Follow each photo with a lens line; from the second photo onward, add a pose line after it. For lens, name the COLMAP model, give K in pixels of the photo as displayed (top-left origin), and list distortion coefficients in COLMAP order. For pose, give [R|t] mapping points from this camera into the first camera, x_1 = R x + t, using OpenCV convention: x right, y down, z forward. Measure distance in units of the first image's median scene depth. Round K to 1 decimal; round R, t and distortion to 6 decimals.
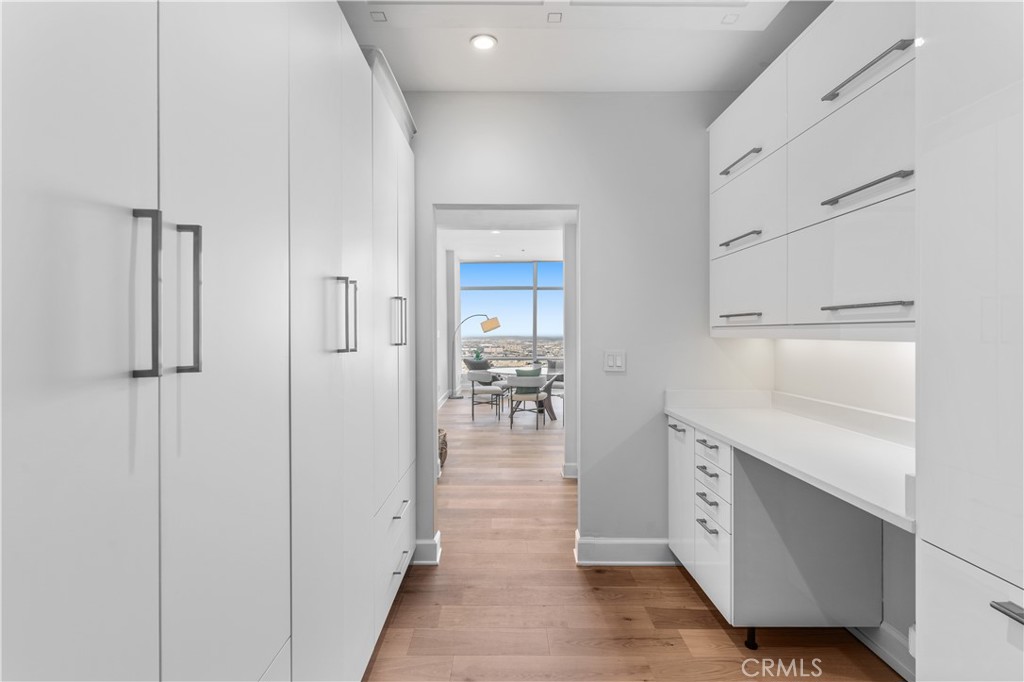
lens RADIAL K [[491.0, 0, 511.4], [0, 491.0, 332.6], [0, 0, 1]] dist [0.001281, -0.000535]
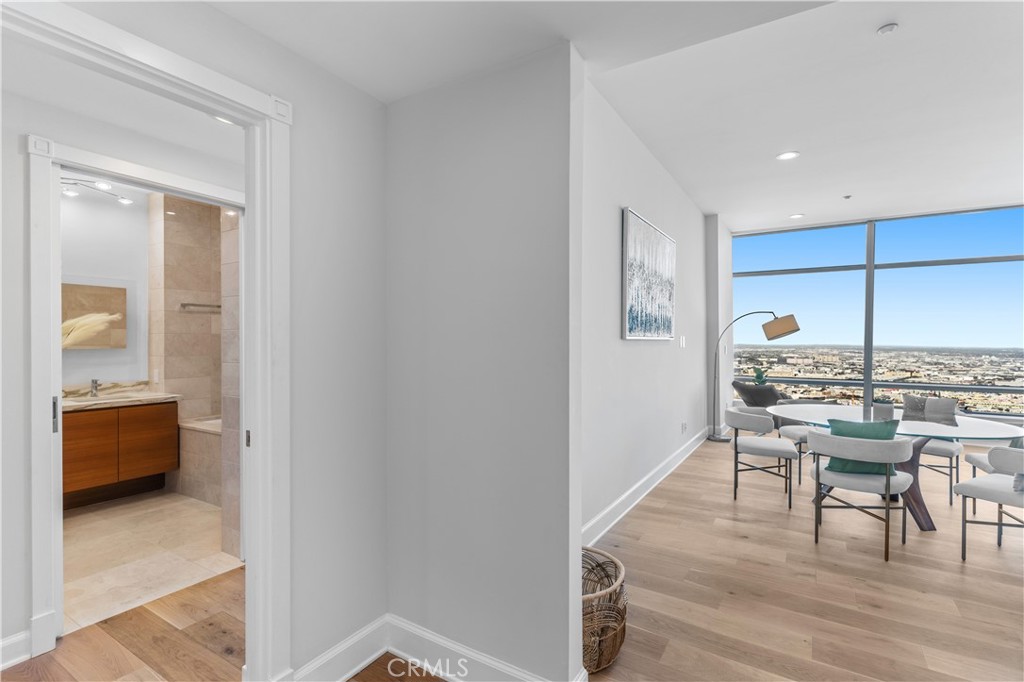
lens RADIAL K [[491.0, 0, 504.2], [0, 491.0, 342.5], [0, 0, 1]] dist [0.001281, -0.000535]
pose [[0.837201, 0.006166, -0.546860, 0.003722], [-0.003574, 0.999977, 0.005804, 0.000658], [0.546883, -0.002904, 0.837204, 0.311850]]
